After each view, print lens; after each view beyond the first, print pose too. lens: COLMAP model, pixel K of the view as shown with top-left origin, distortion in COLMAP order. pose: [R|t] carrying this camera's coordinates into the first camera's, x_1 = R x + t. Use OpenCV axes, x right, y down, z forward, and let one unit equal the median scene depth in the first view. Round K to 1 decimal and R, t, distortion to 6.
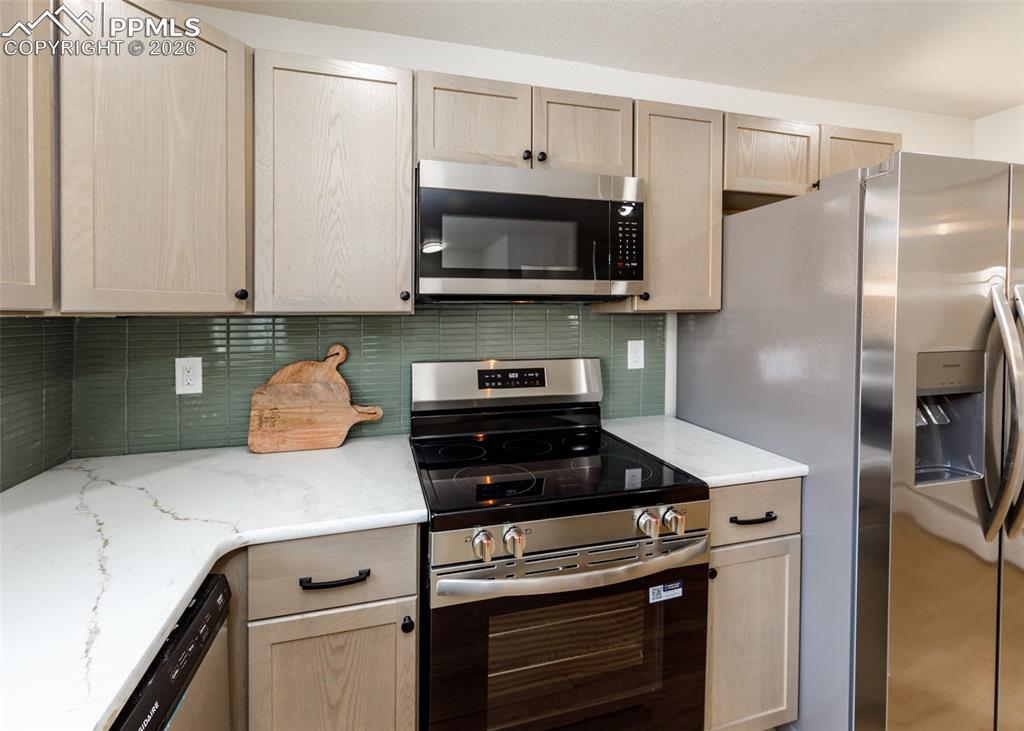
lens RADIAL K [[412.9, 0, 479.9], [0, 412.9, 317.9], [0, 0, 1]] dist [0.001123, 0.000030]
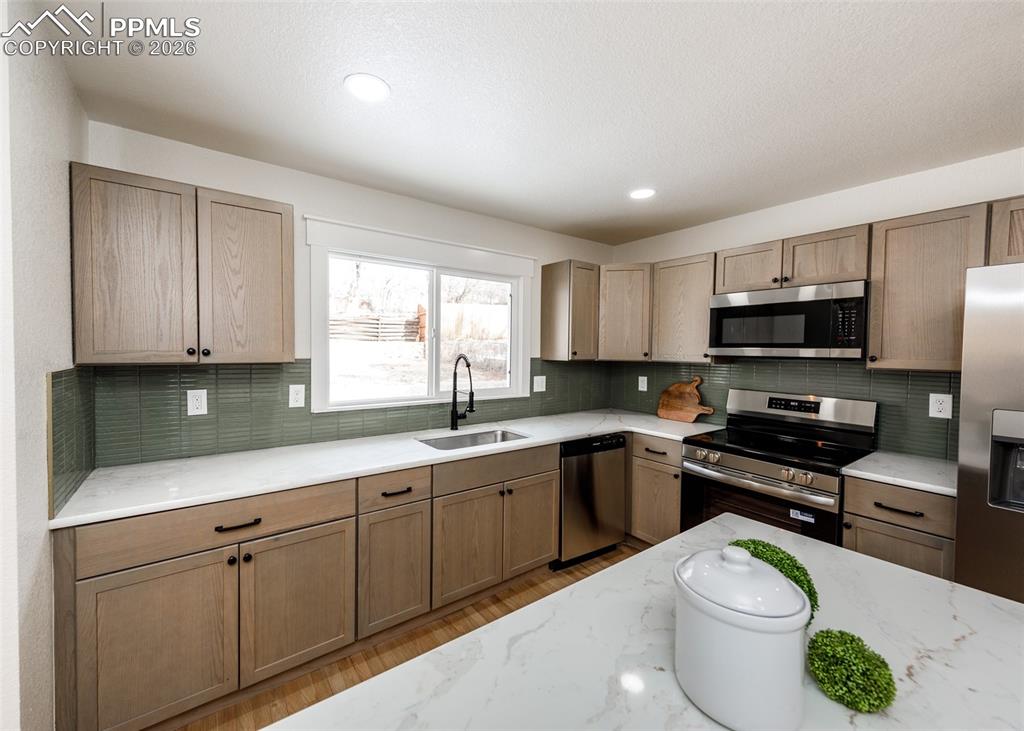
lens RADIAL K [[393.2, 0, 478.4], [0, 393.2, 358.5], [0, 0, 1]] dist [0.000824, 0.000039]
pose [[0.336639, 0.033516, -0.941037, 1.239636], [-0.021556, 0.999379, 0.027882, -0.061416], [0.941387, 0.010899, 0.337153, -0.778041]]
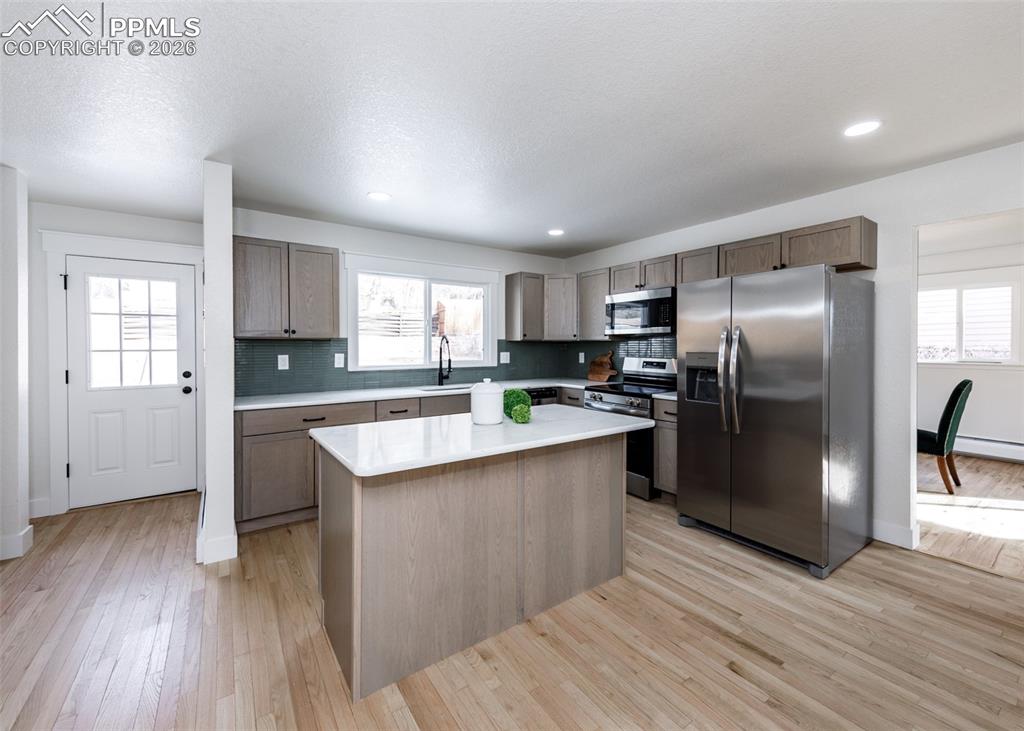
lens RADIAL K [[404.4, 0, 504.4], [0, 404.4, 342.7], [0, 0, 1]] dist [0.000746, -0.000109]
pose [[0.336397, 0.000174, -0.941720, 2.362977], [-0.009873, 0.999946, -0.003342, 0.027605], [0.941669, 0.010421, 0.336380, -0.803283]]
